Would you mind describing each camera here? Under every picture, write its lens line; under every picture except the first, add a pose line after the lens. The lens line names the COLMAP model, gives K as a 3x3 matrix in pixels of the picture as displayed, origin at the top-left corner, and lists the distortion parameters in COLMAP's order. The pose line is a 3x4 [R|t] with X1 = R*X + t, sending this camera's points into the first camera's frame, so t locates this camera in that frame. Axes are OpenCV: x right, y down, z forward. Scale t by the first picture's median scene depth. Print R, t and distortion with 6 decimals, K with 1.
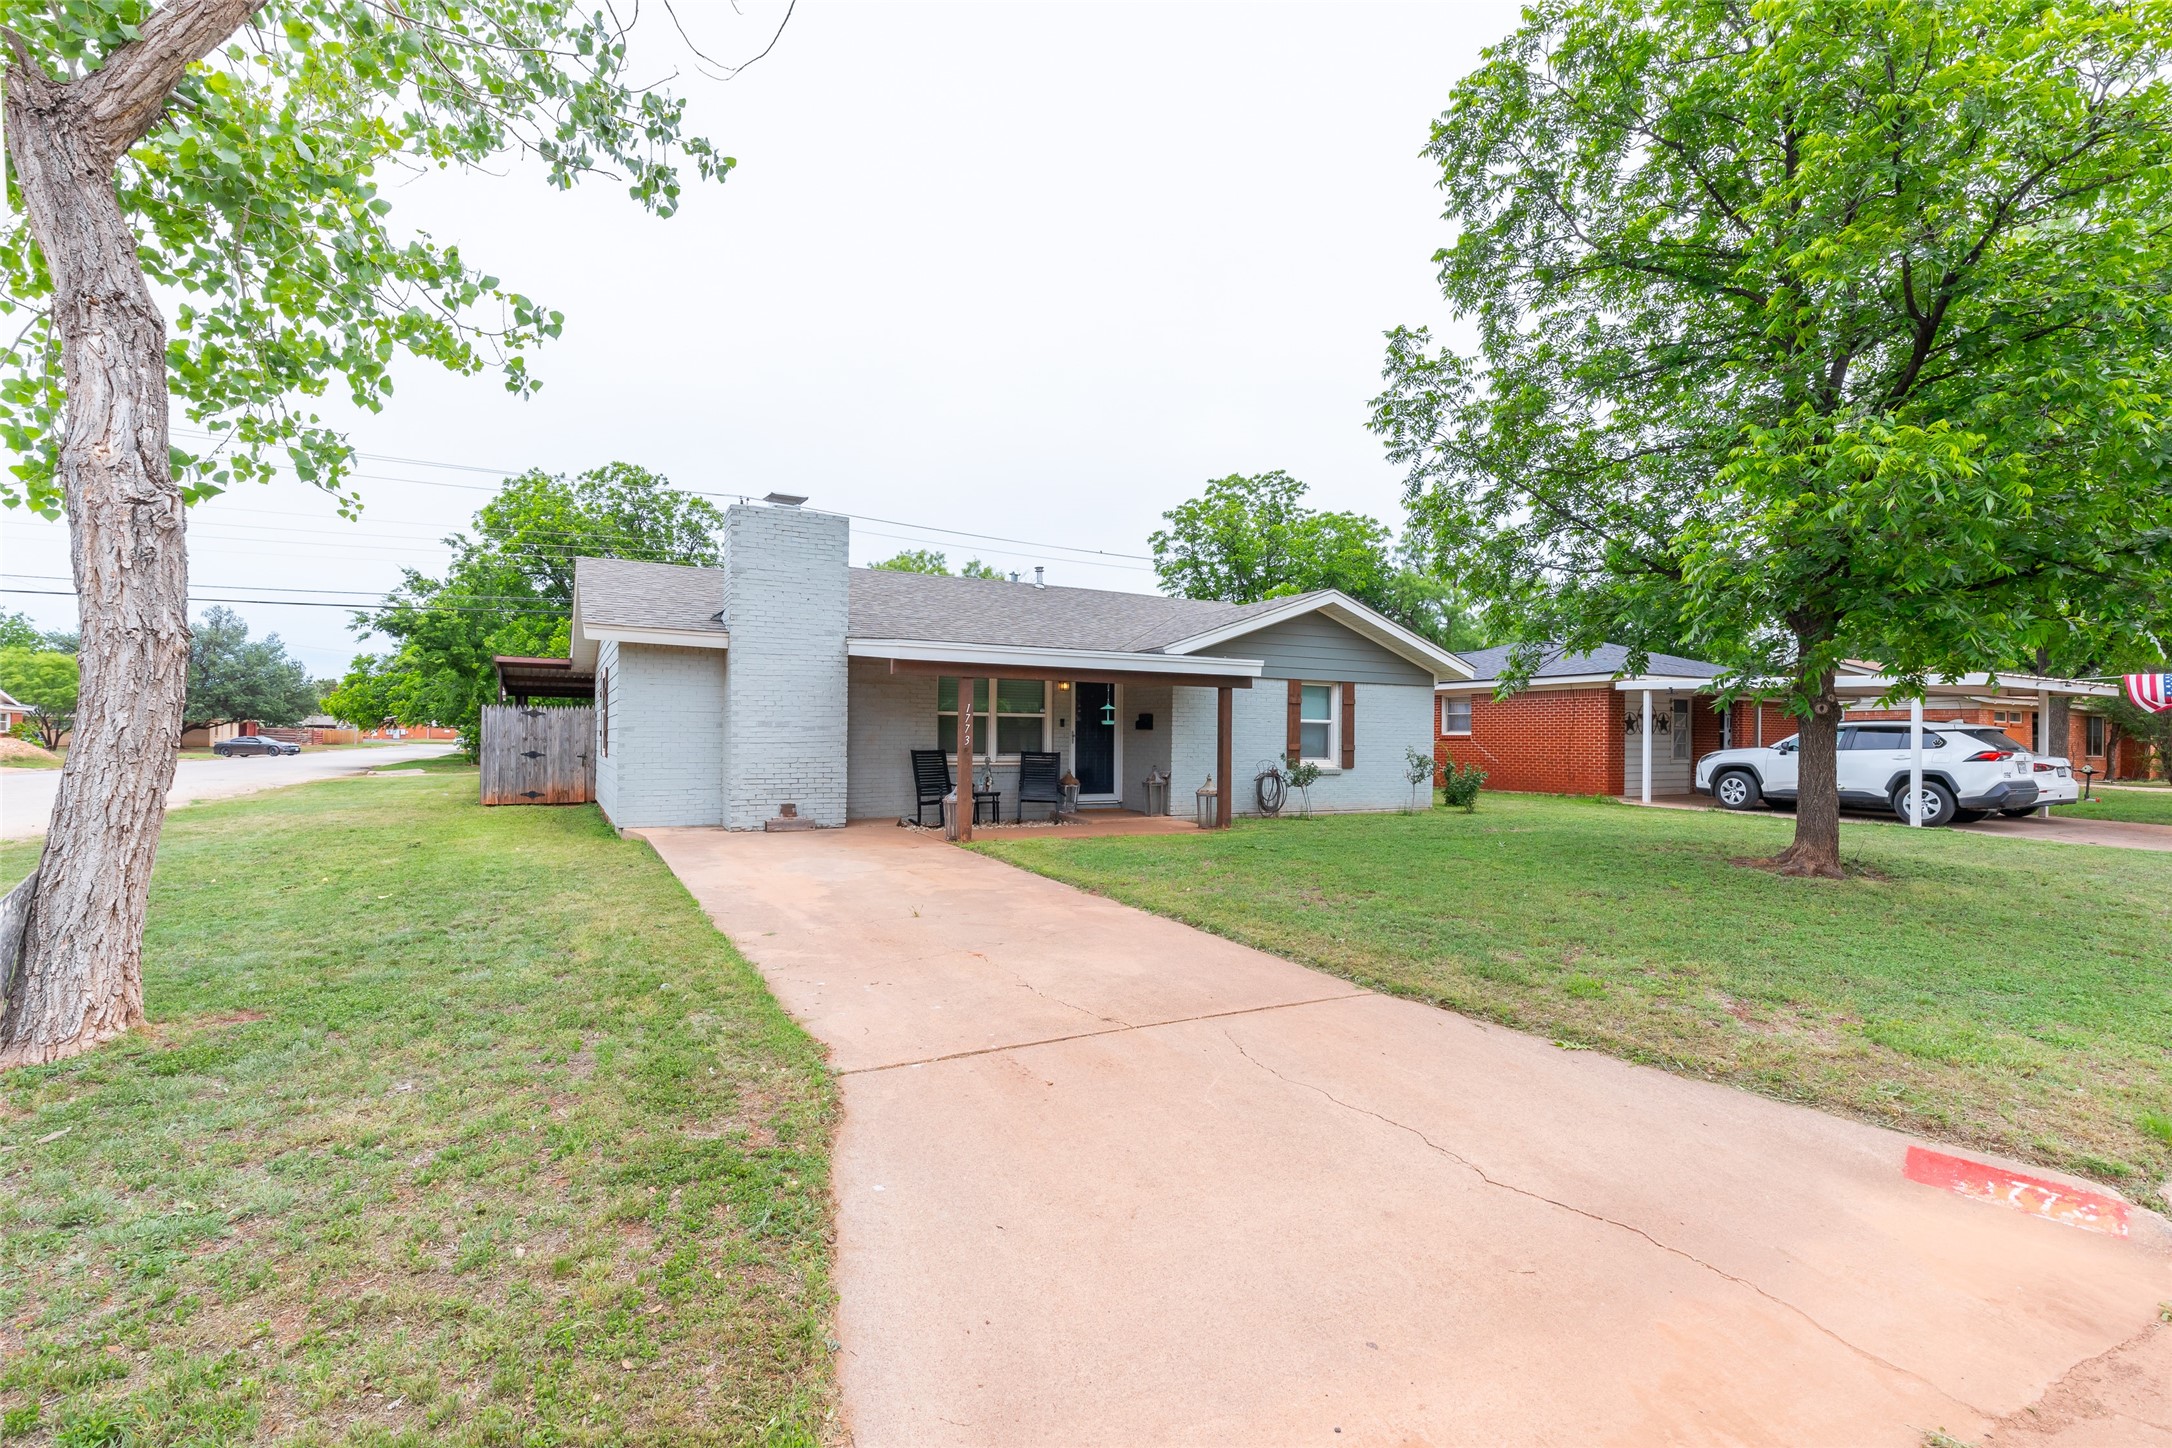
lens RADIAL K [[972.0, 0, 1085.4], [0, 972.0, 730.8], [0, 0, 1]] dist [0.008267, -0.000396]
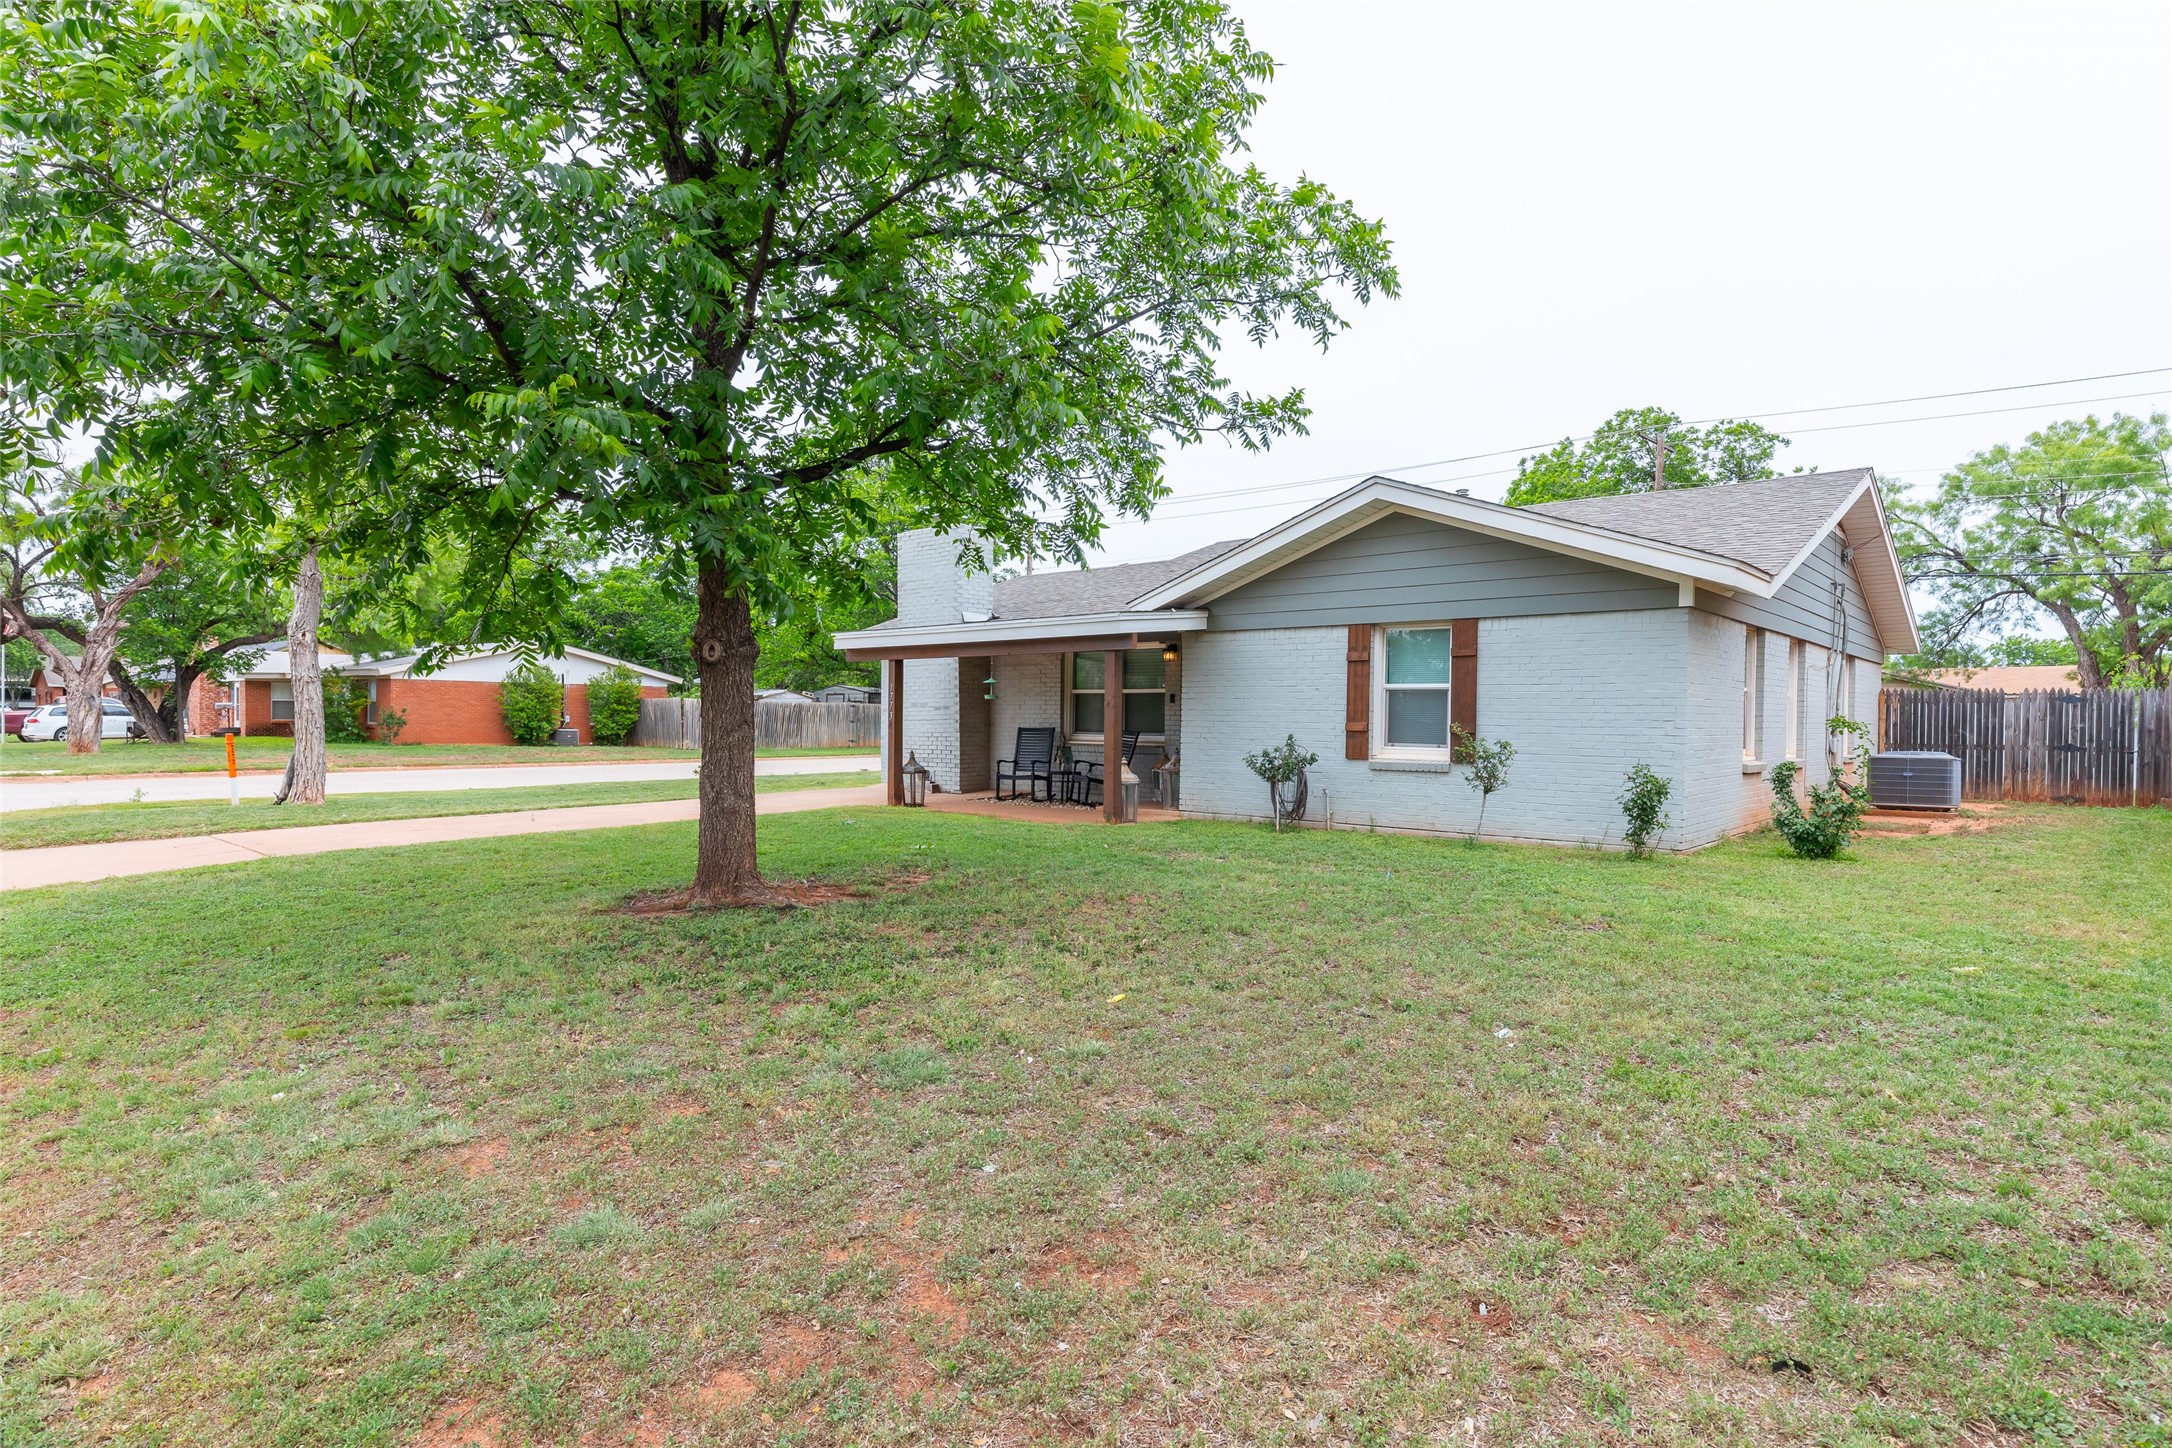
lens RADIAL K [[1199.1, 0, 1092.9], [0, 1199.1, 719.3], [0, 0, 1]] dist [0.003214, -0.002048]
pose [[0.328582, -0.008487, -0.944437, 0.925938], [-0.004505, 0.999934, -0.010553, 0.021243], [0.944465, 0.007722, 0.328522, 0.563685]]
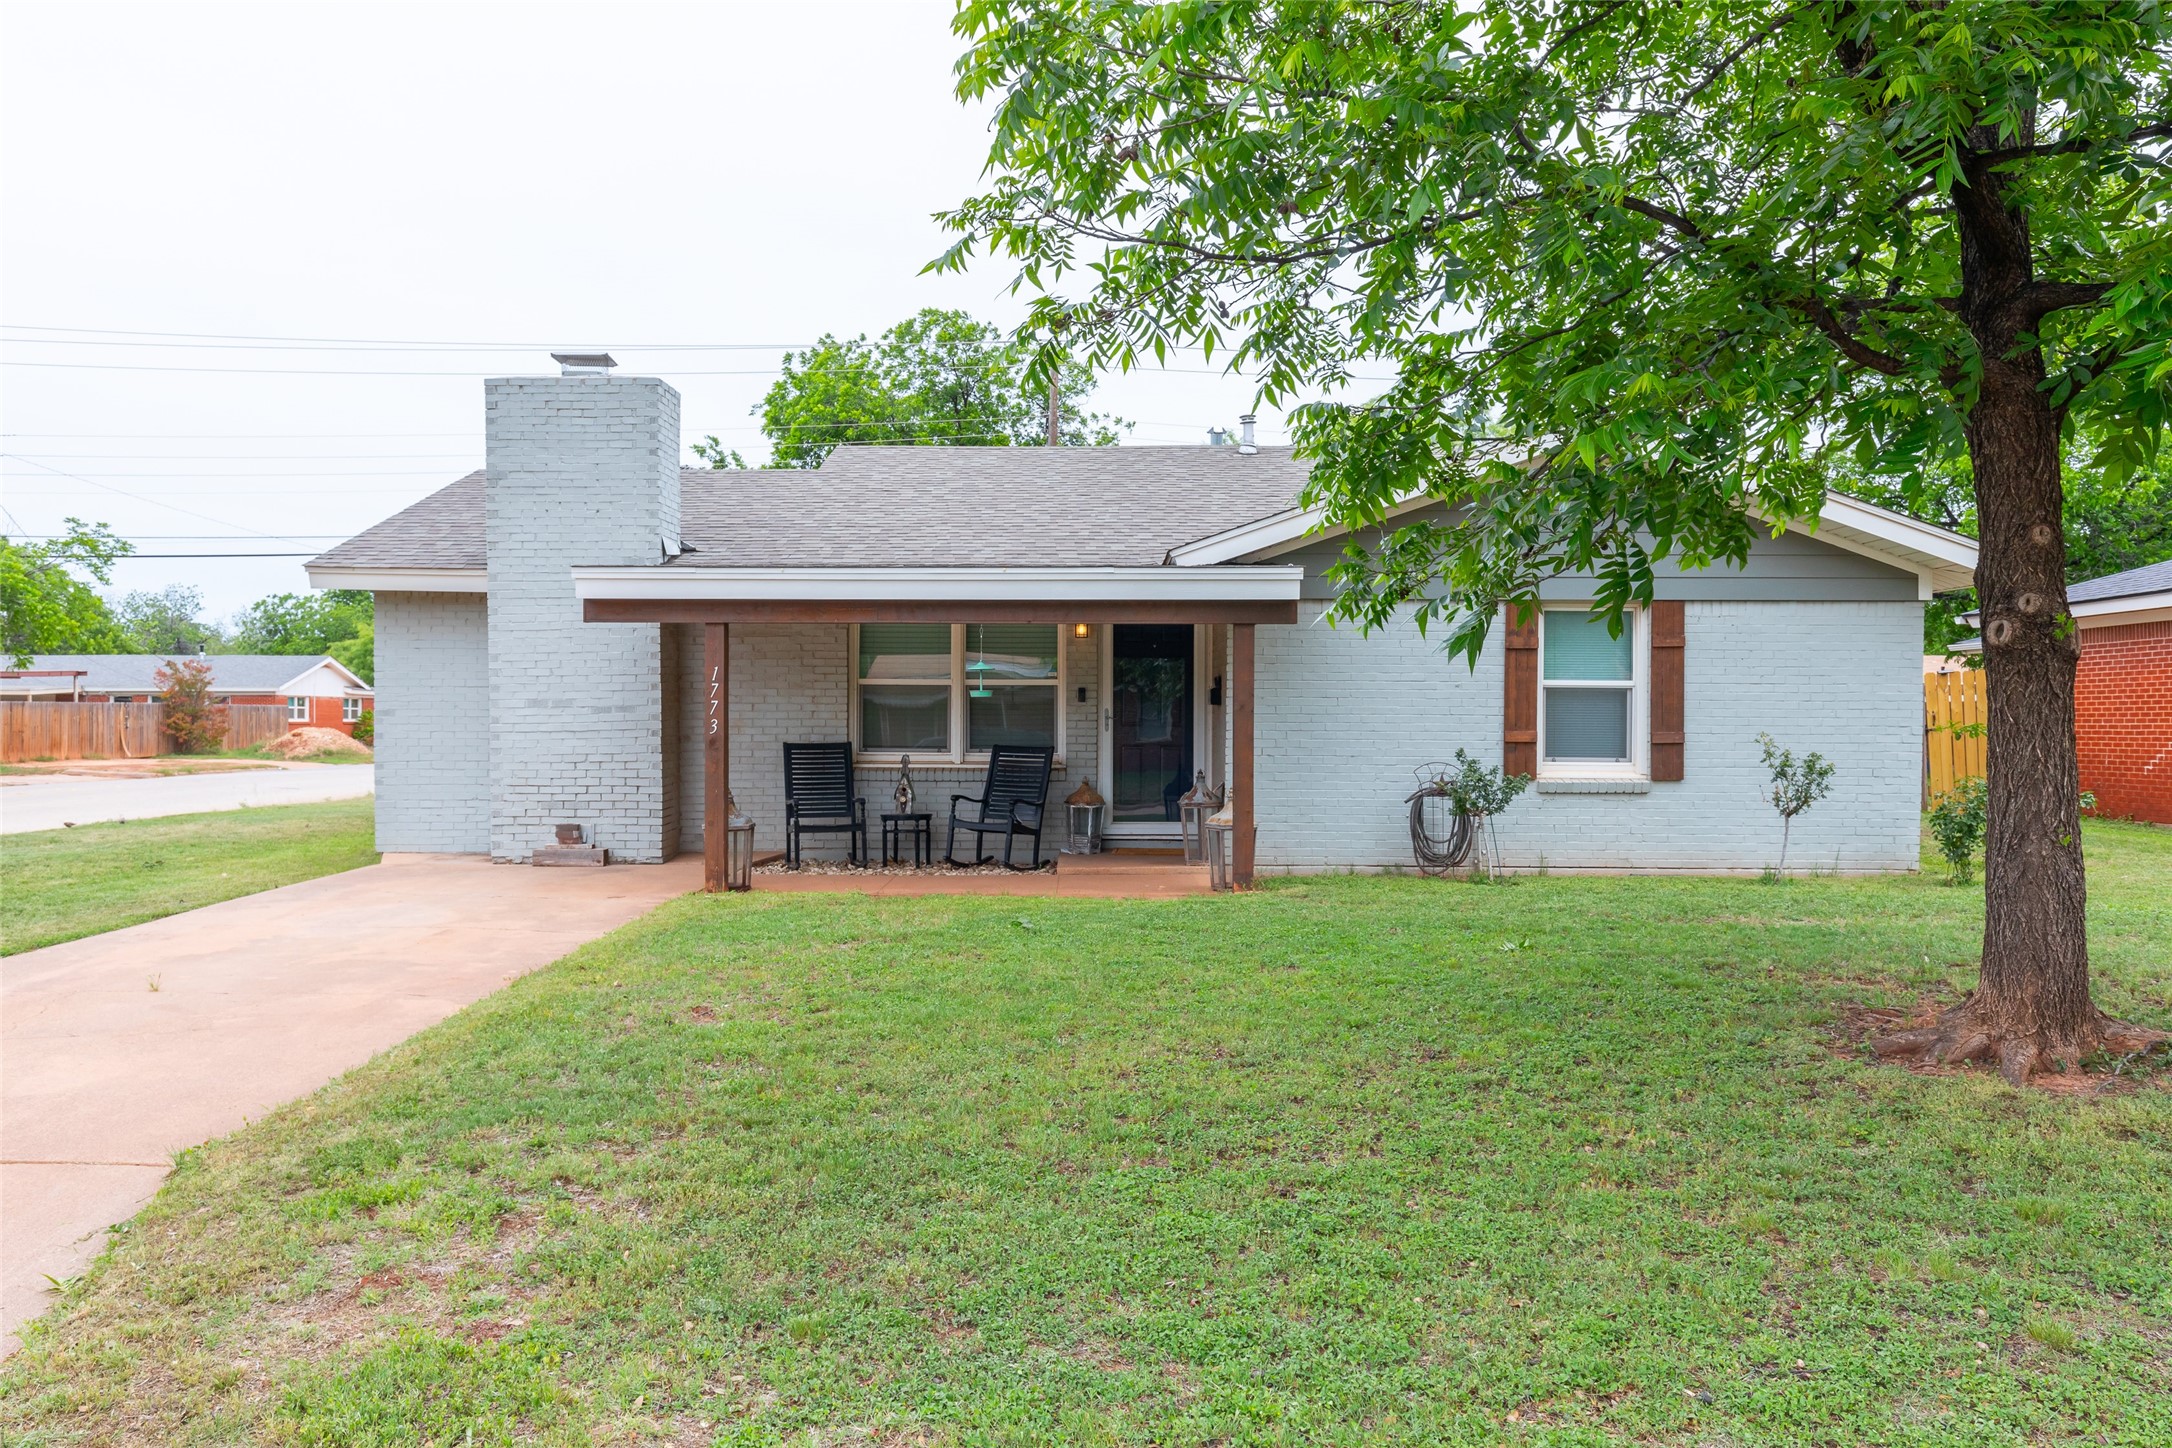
lens RADIAL K [[1694.3, 0, 1092.5], [0, 1694.3, 721.5], [0, 0, 1]] dist [0.004880, 0.002663]
pose [[0.873405, -0.007523, -0.486937, 0.446120], [0.009083, 0.999958, 0.000843, 0.006303], [0.486910, -0.005159, 0.873437, 0.137573]]
